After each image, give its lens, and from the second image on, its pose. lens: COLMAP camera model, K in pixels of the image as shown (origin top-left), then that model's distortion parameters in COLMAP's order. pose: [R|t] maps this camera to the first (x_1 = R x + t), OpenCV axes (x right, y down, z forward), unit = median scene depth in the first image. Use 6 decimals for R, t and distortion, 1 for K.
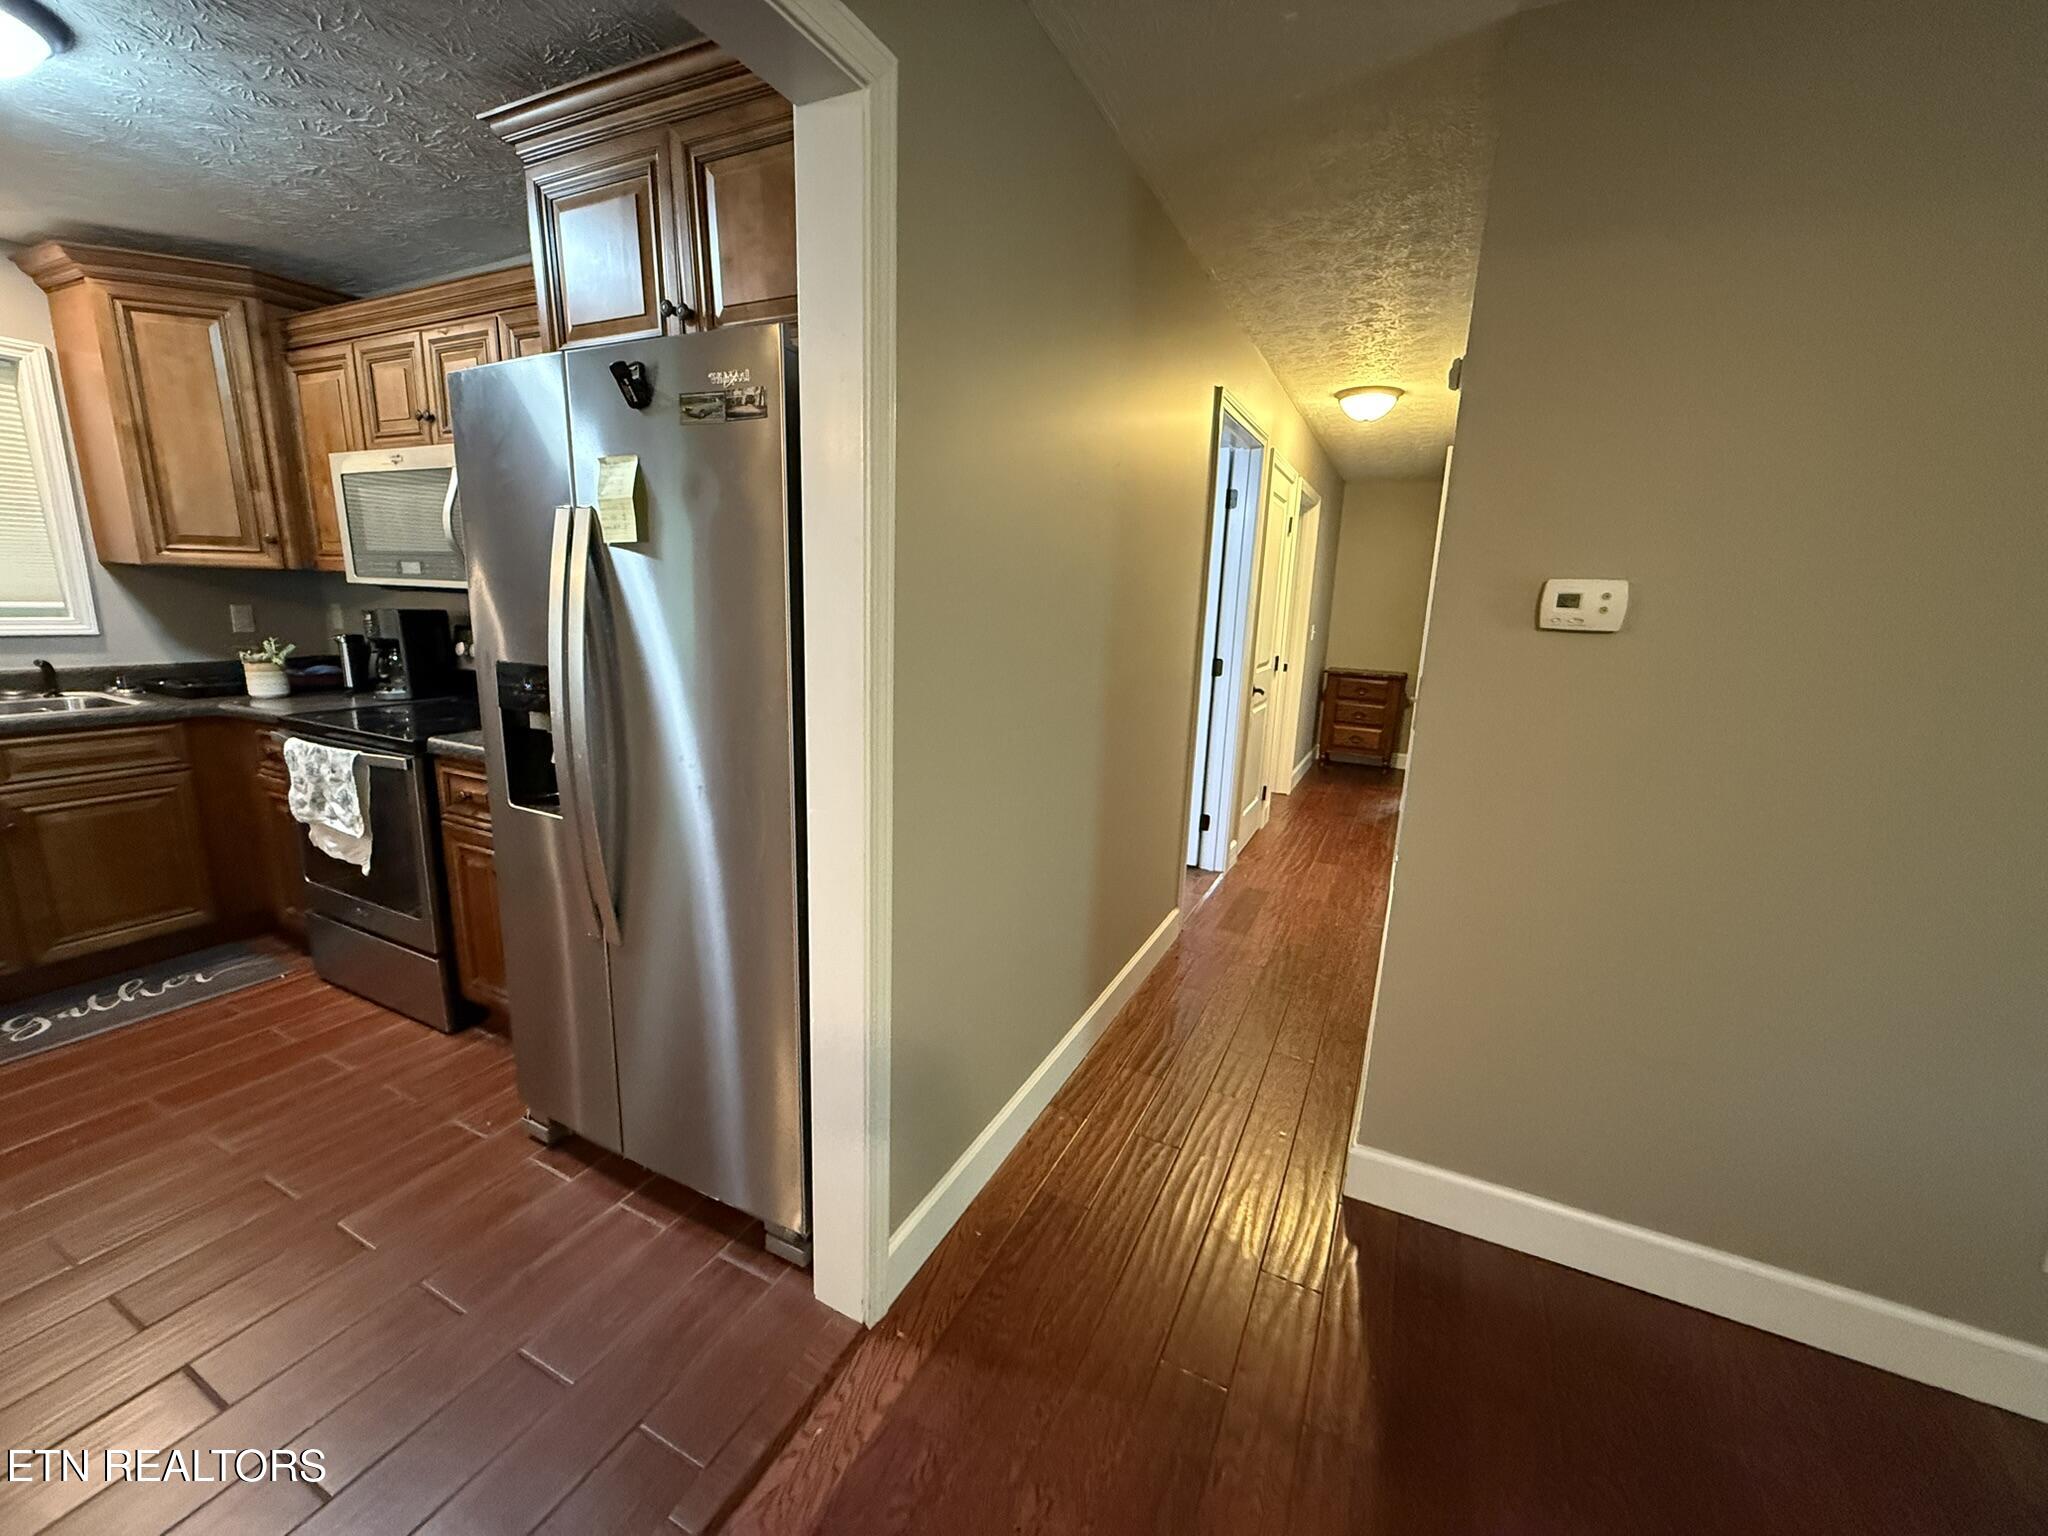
lens RADIAL K [[807.8, 0, 1026.3], [0, 807.8, 768.9], [0, 0, 1]] dist [-0.002270, -0.000047]
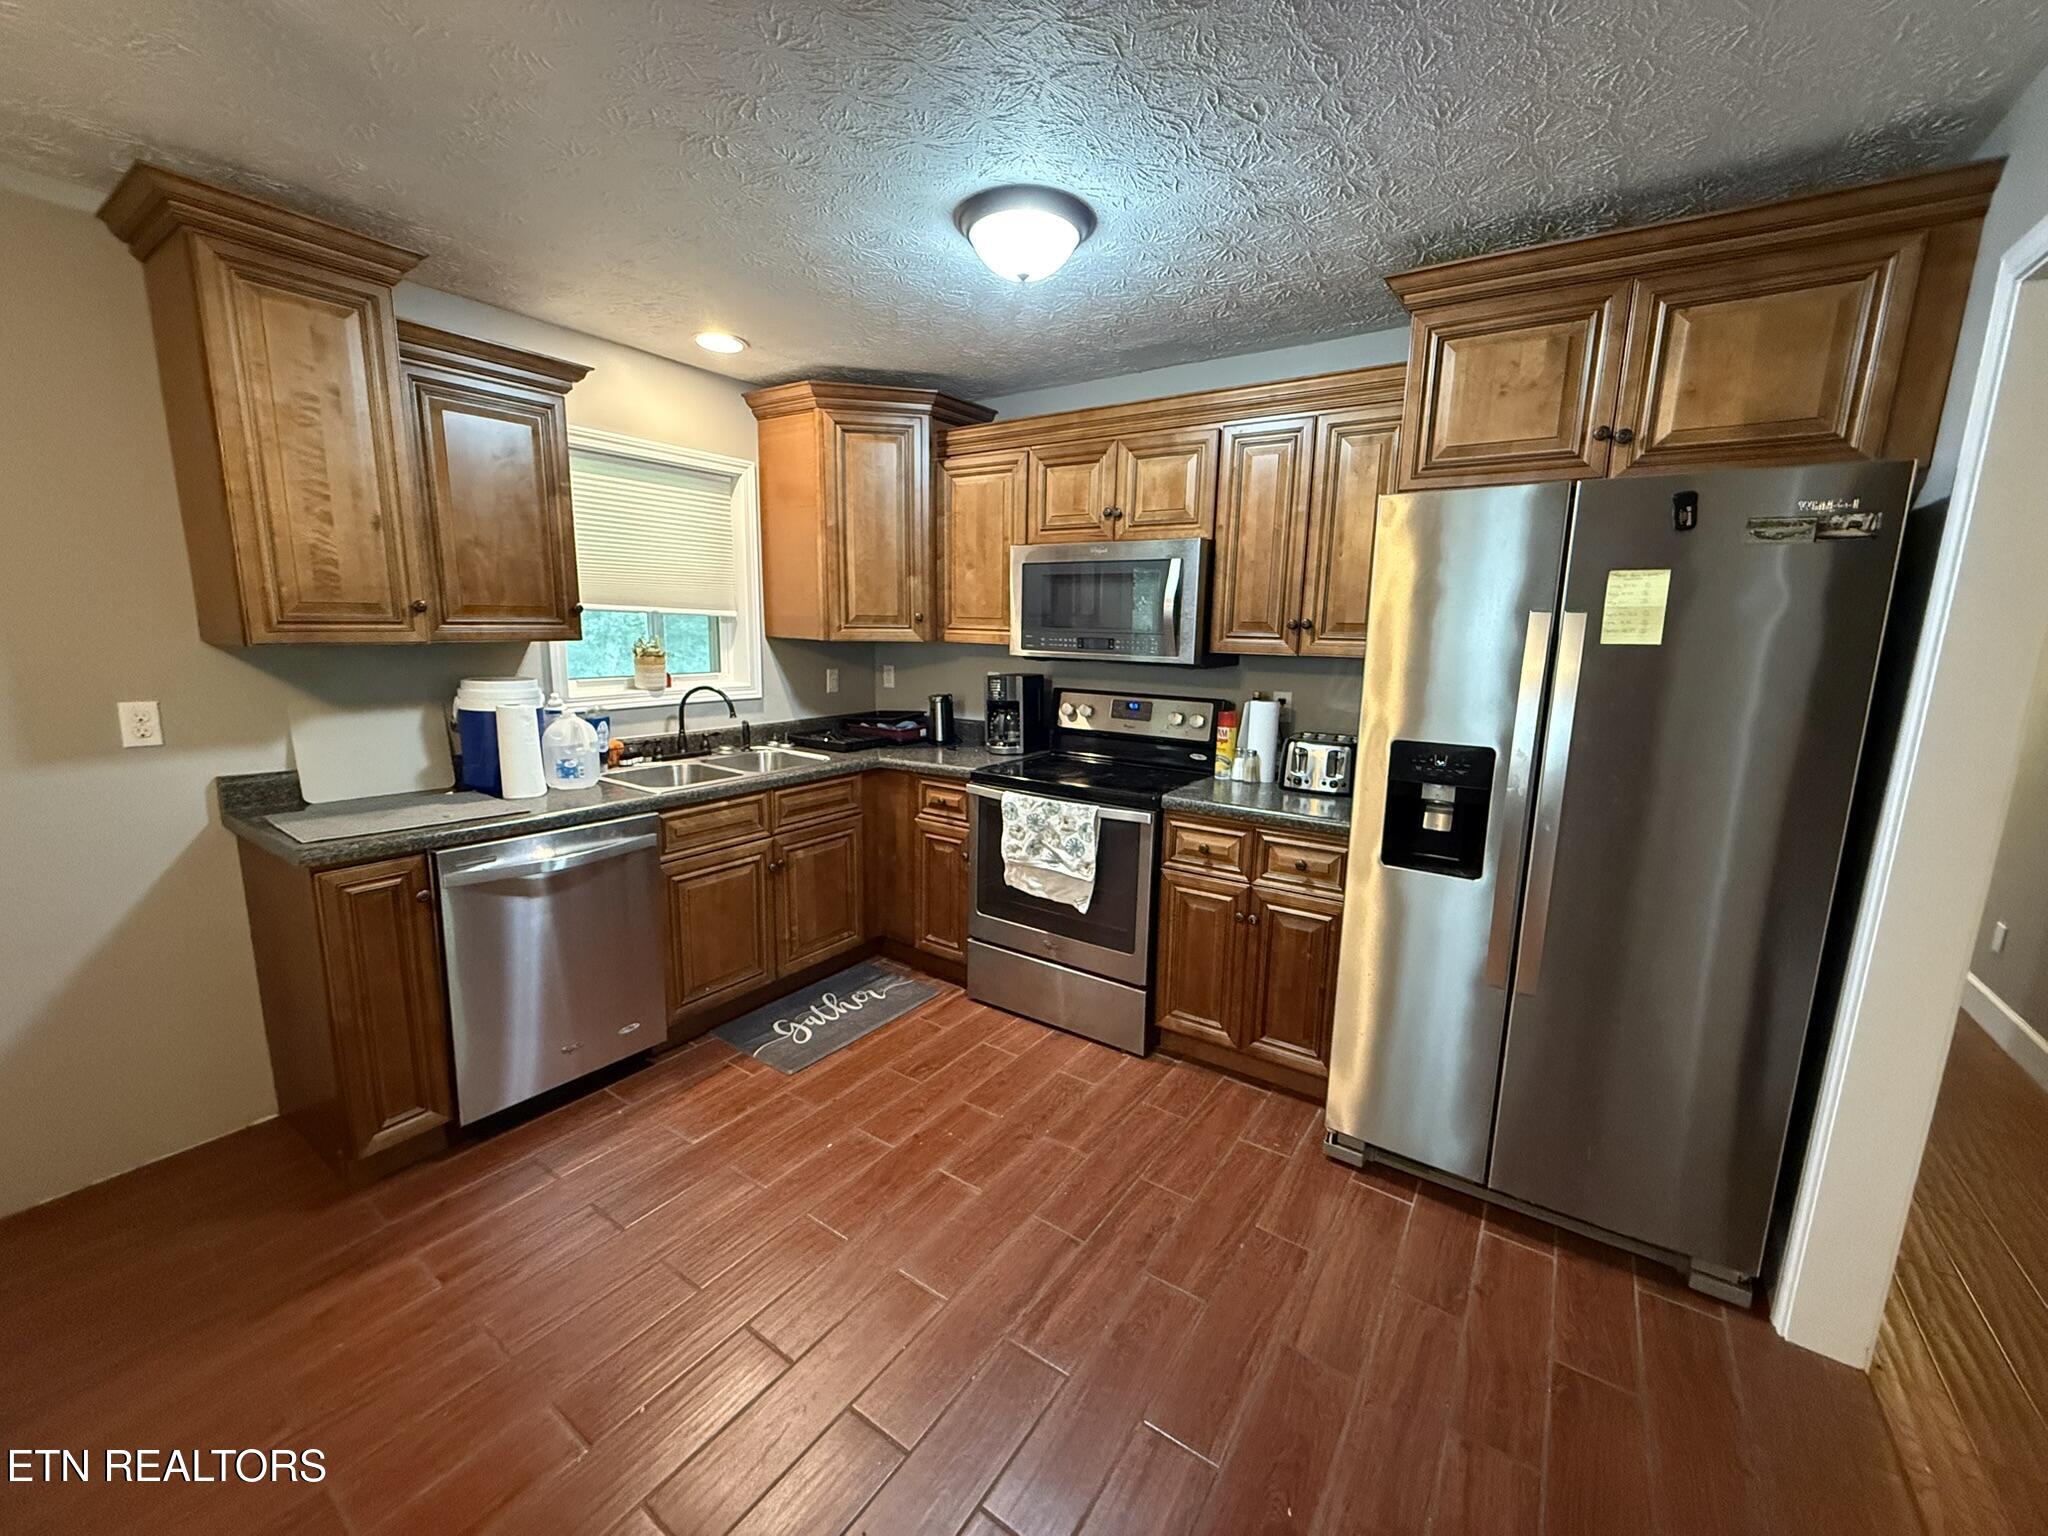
lens RADIAL K [[807.8, 0, 1029.0], [0, 807.8, 768.5], [0, 0, 1]] dist [-0.002270, -0.000047]
pose [[0.989421, 0.010683, -0.144676, -0.689435], [-0.016209, 0.999181, -0.037071, -0.028260], [0.144161, 0.039023, 0.988784, -0.142011]]
